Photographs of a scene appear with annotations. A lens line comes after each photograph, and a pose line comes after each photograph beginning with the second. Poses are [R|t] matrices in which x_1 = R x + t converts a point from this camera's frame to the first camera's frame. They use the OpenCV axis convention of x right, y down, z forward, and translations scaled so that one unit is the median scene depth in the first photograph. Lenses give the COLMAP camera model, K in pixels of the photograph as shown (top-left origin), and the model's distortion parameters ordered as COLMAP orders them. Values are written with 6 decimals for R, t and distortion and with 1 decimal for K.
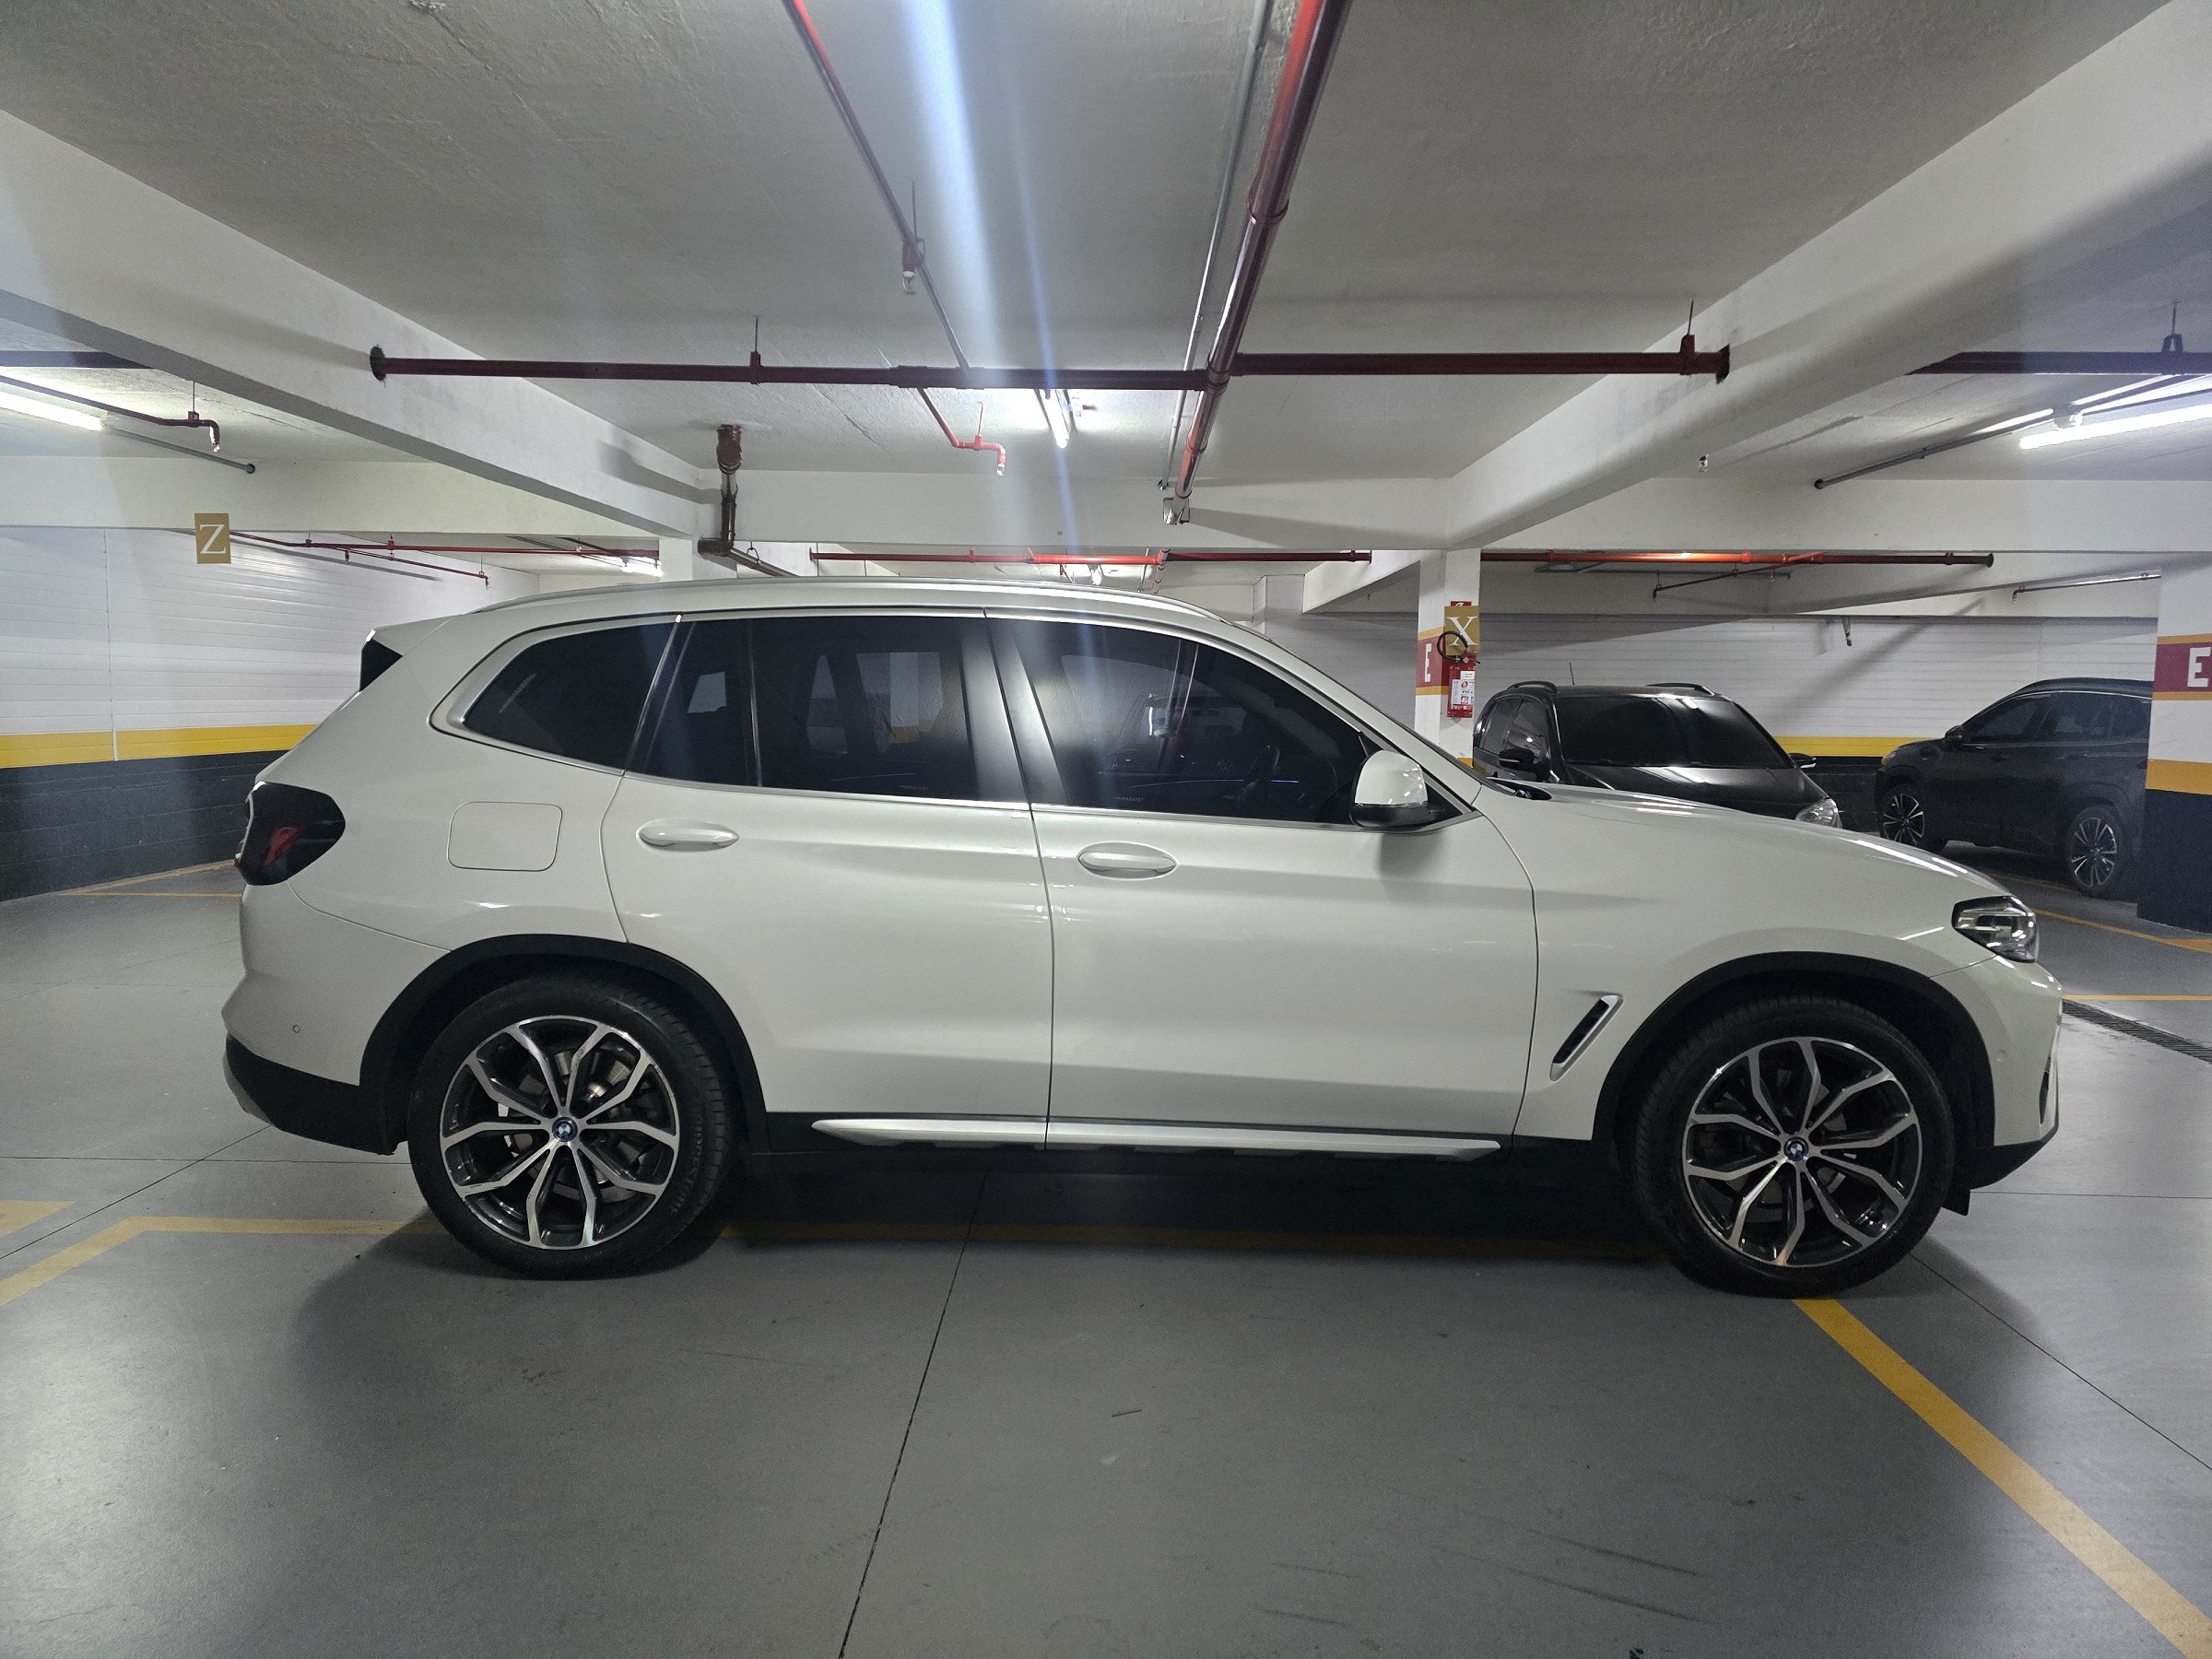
lens RADIAL K [[1491.1, 0, 1074.6], [0, 1491.1, 831.1], [0, 0, 1]] dist [0.085032, -0.133523]
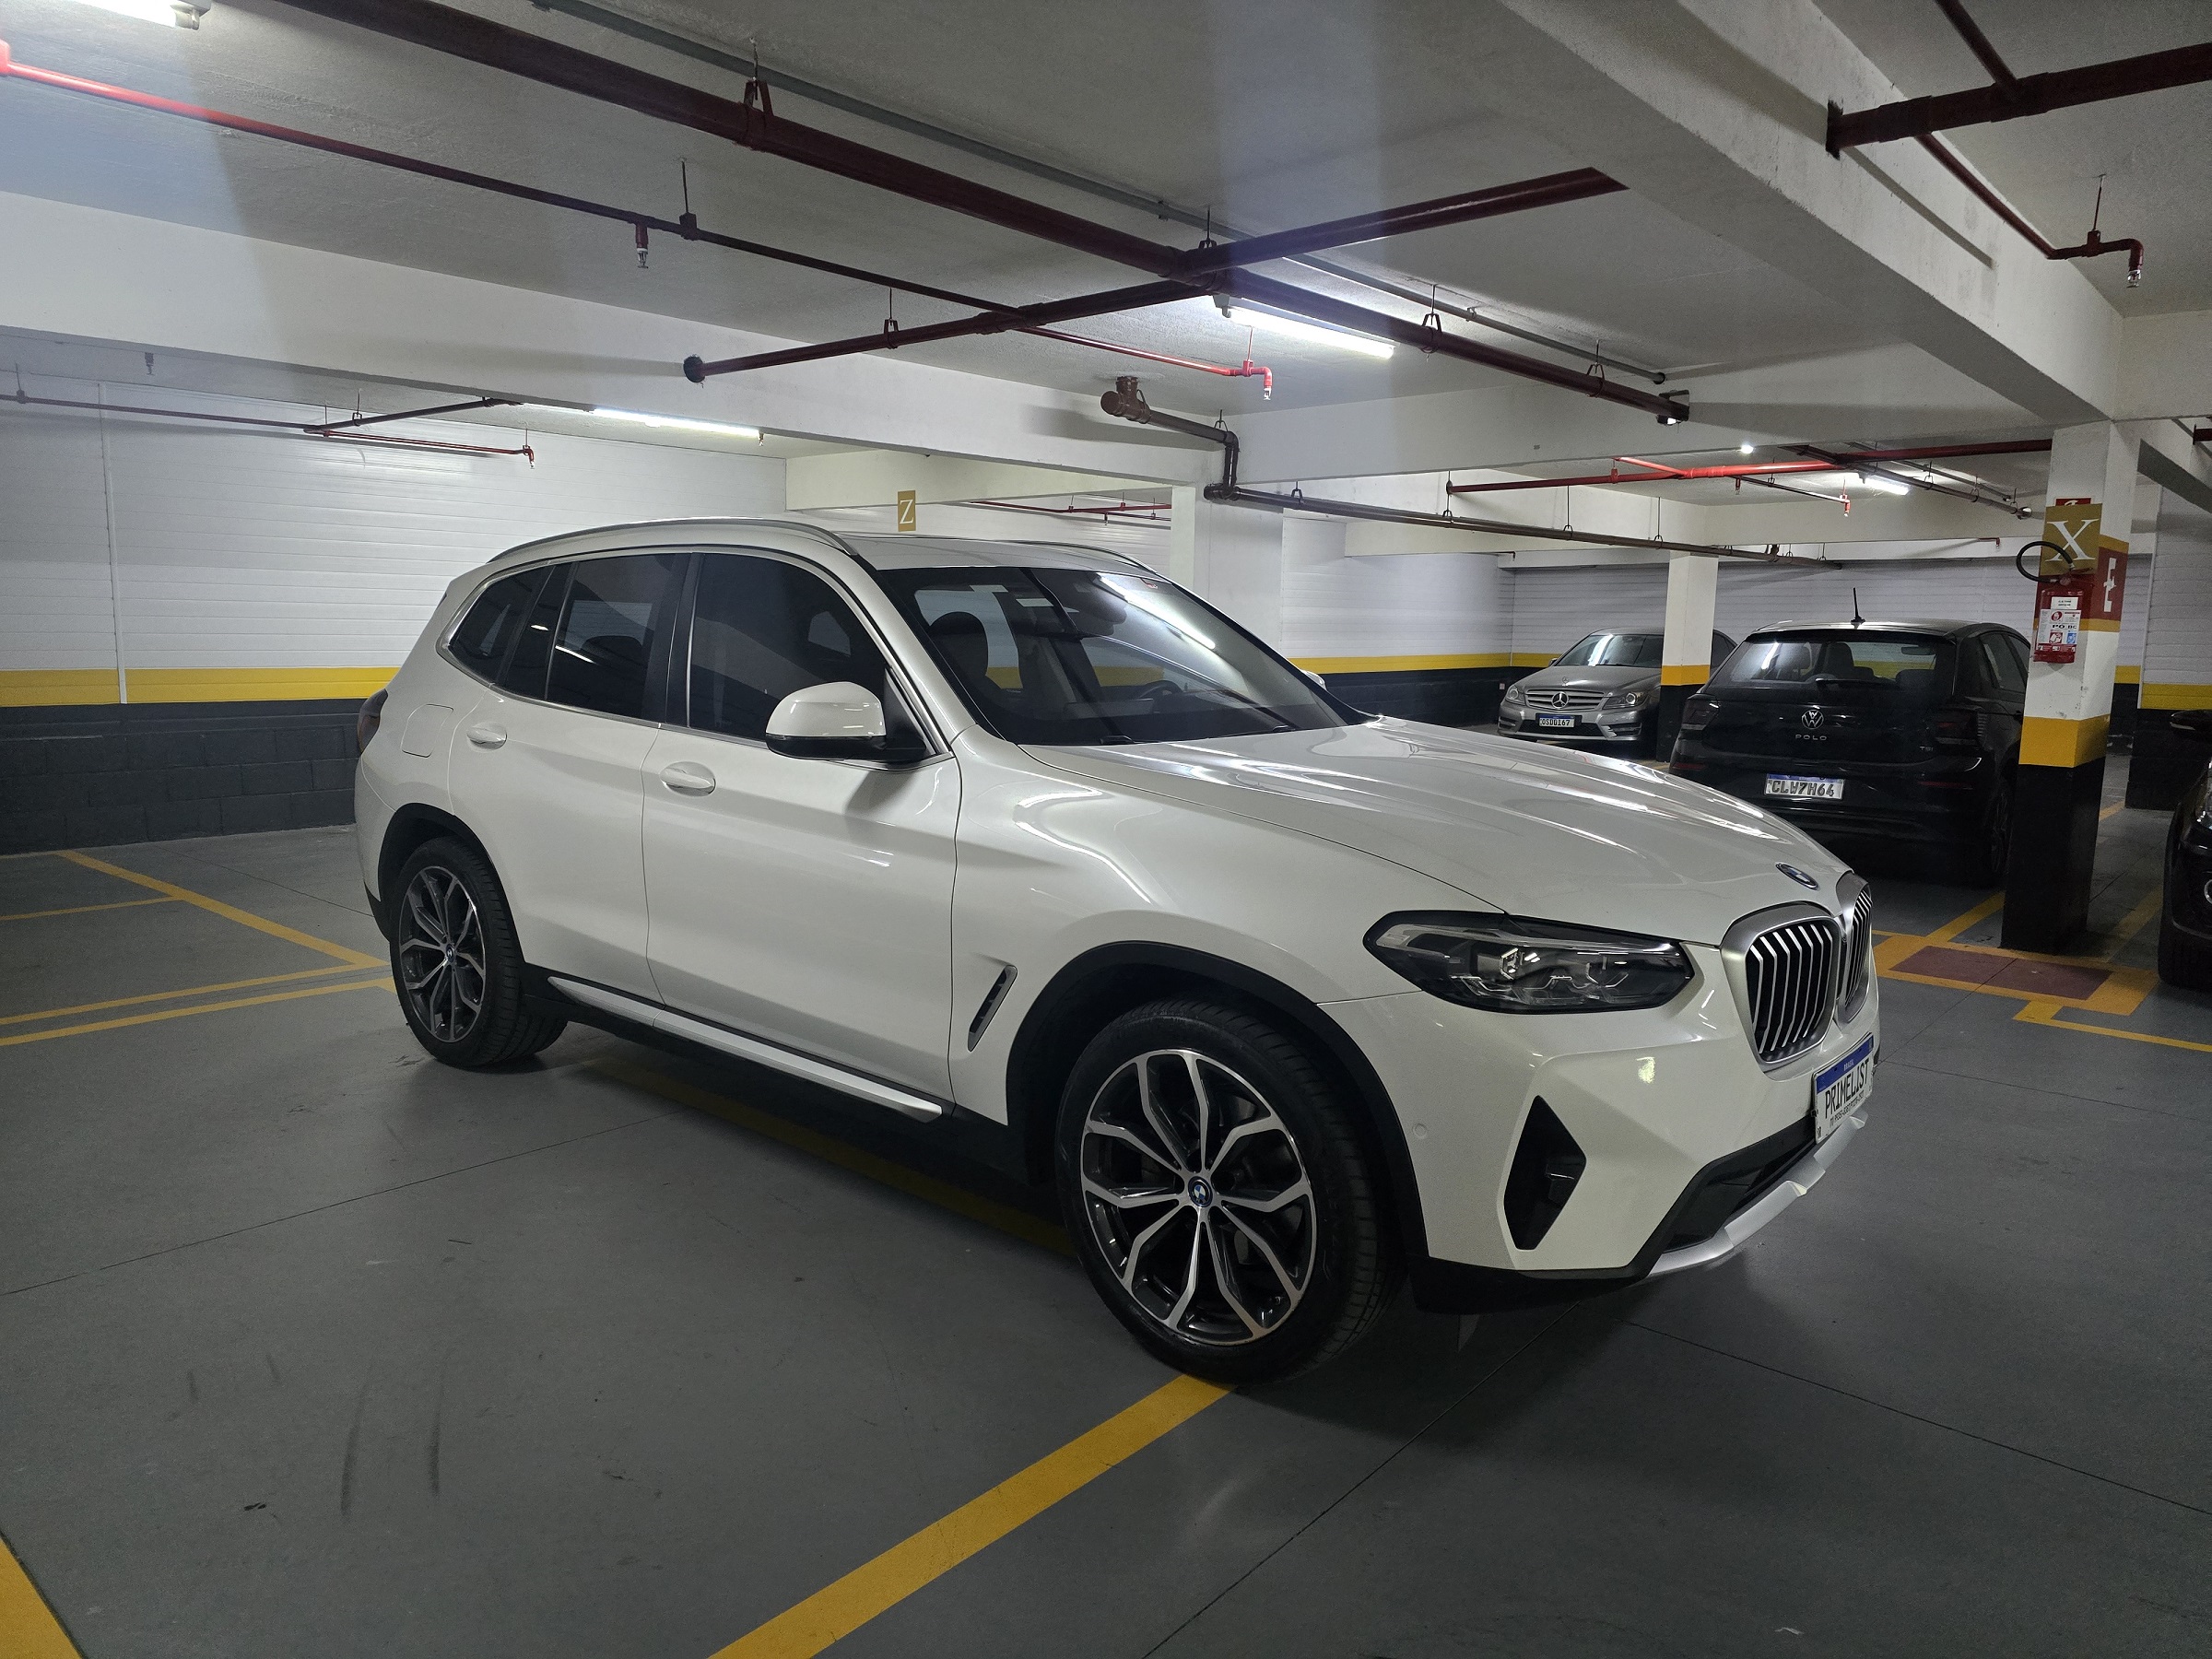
lens RADIAL K [[1491.1, 0, 1074.6], [0, 1491.1, 831.1], [0, 0, 1]] dist [0.085032, -0.133523]
pose [[0.748112, 0.085091, -0.658094, 0.937057], [-0.061292, 0.996365, 0.059154, -0.022573], [0.660736, -0.003918, 0.750608, 0.363077]]
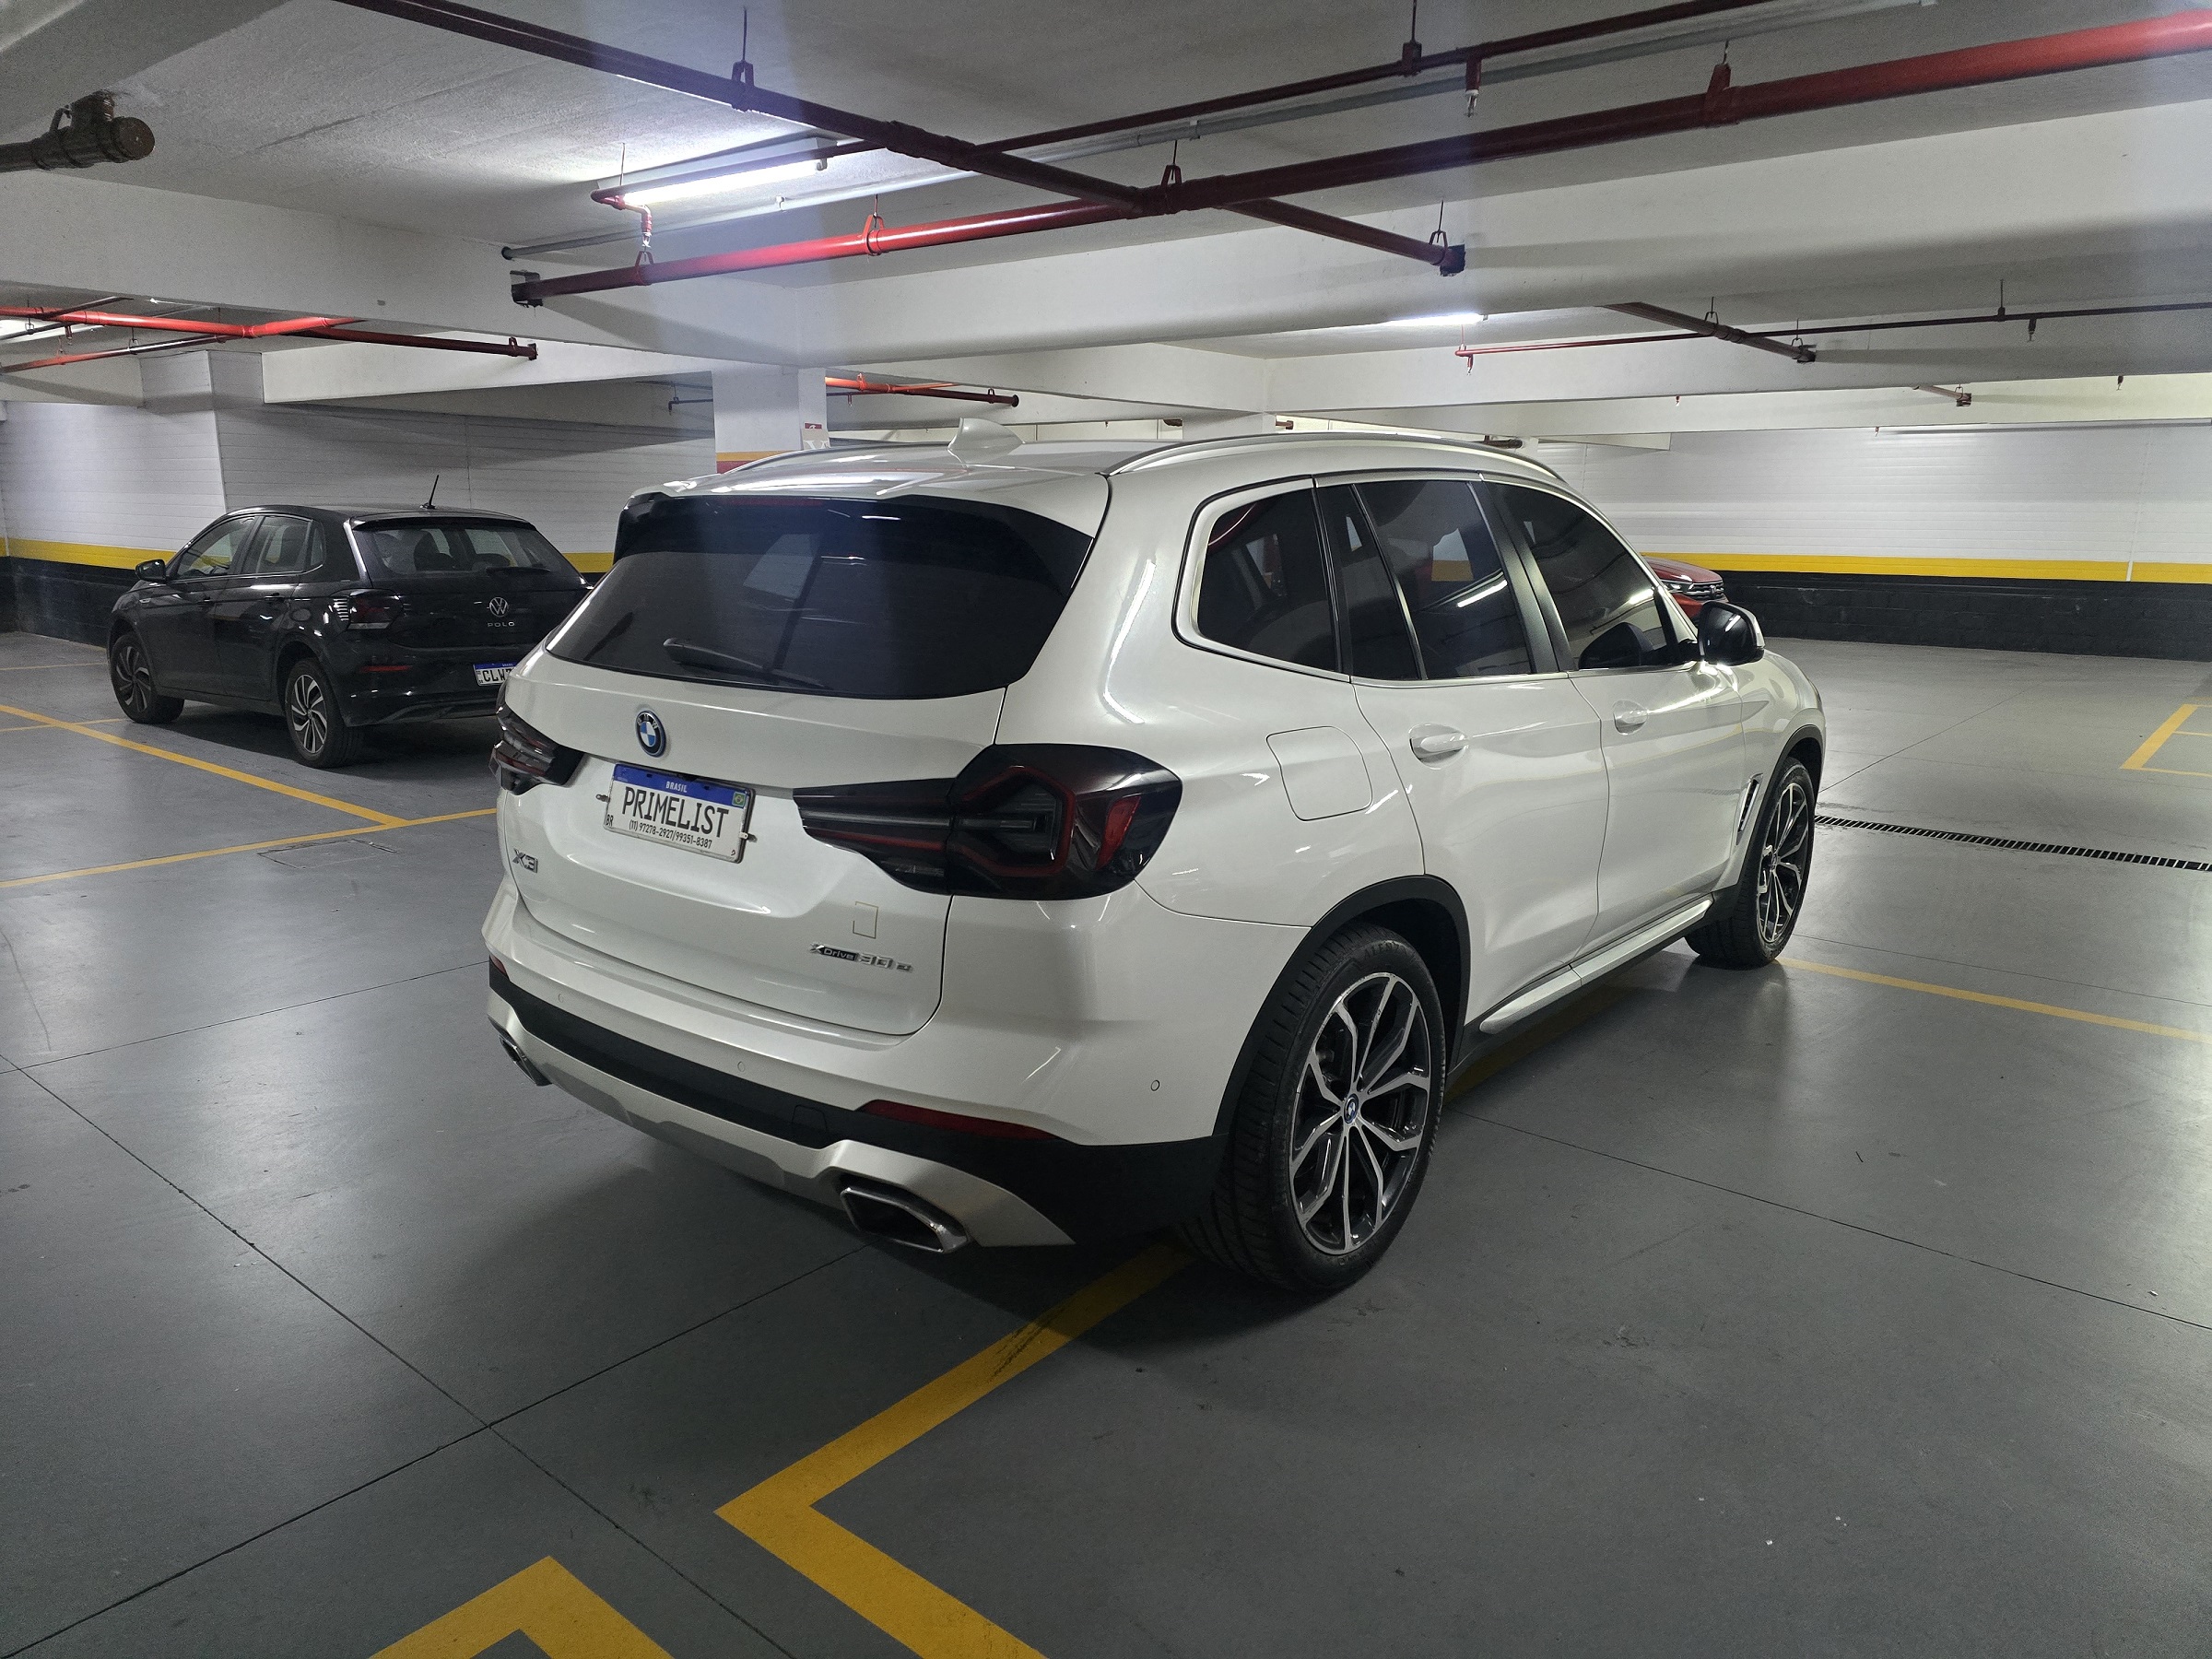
lens RADIAL K [[1491.1, 0, 1074.6], [0, 1491.1, 831.1], [0, 0, 1]] dist [0.085032, -0.133523]
pose [[0.637882, -0.161701, 0.752967, -1.047702], [0.061651, 0.985293, 0.159365, -0.097483], [-0.767662, -0.055235, 0.638470, 0.596023]]
